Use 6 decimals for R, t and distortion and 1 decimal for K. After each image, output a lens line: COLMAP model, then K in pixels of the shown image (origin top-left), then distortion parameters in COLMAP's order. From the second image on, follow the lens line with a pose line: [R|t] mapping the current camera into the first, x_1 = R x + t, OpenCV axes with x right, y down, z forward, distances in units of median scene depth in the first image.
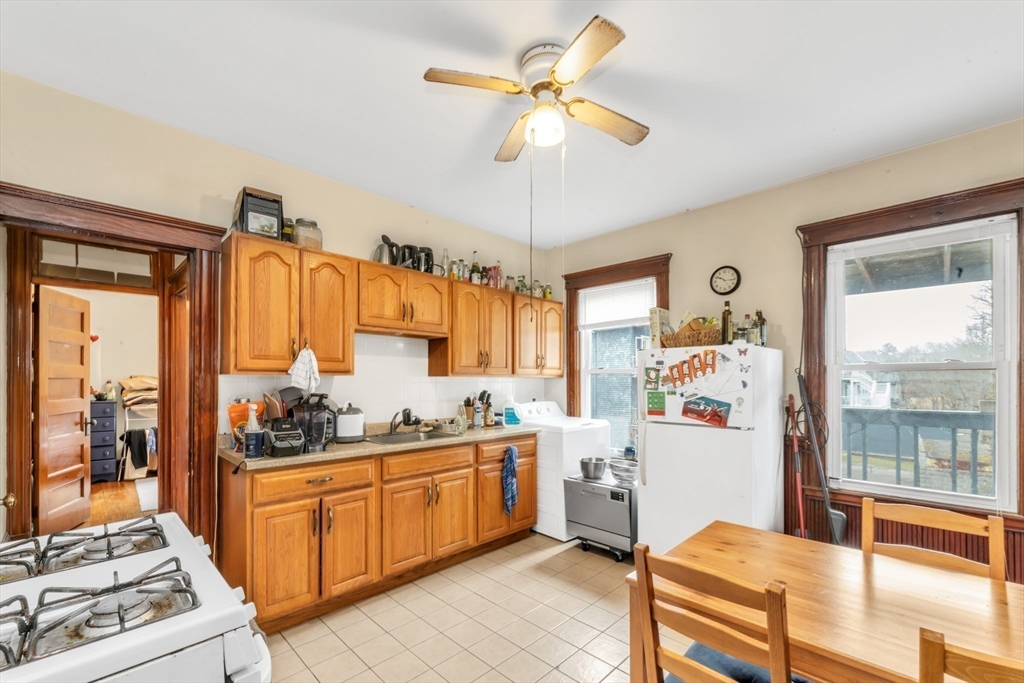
lens RADIAL K [[429.2, 0, 518.3], [0, 429.2, 384.0], [0, 0, 1]] dist [-0.000576, 0.000316]
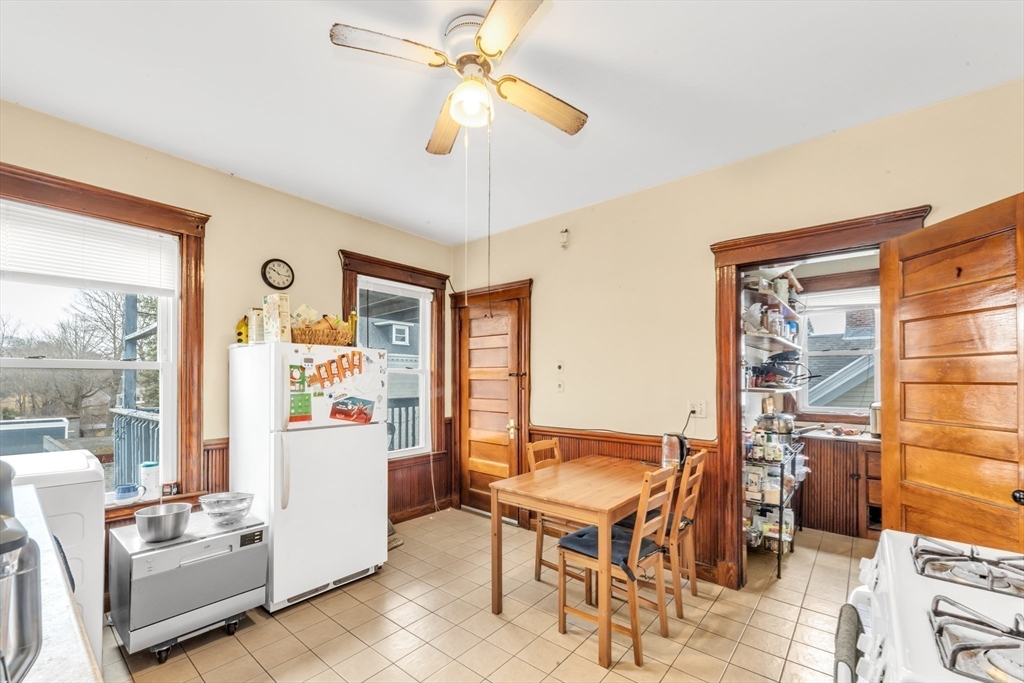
lens RADIAL K [[429.2, 0, 494.2], [0, 429.2, 375.8], [0, 0, 1]] dist [-0.000576, 0.000316]
pose [[-0.048997, 0.006257, 0.998779, -0.576845], [0.006359, 0.999962, -0.005952, -0.010949], [-0.998779, 0.006060, -0.049035, 0.680635]]
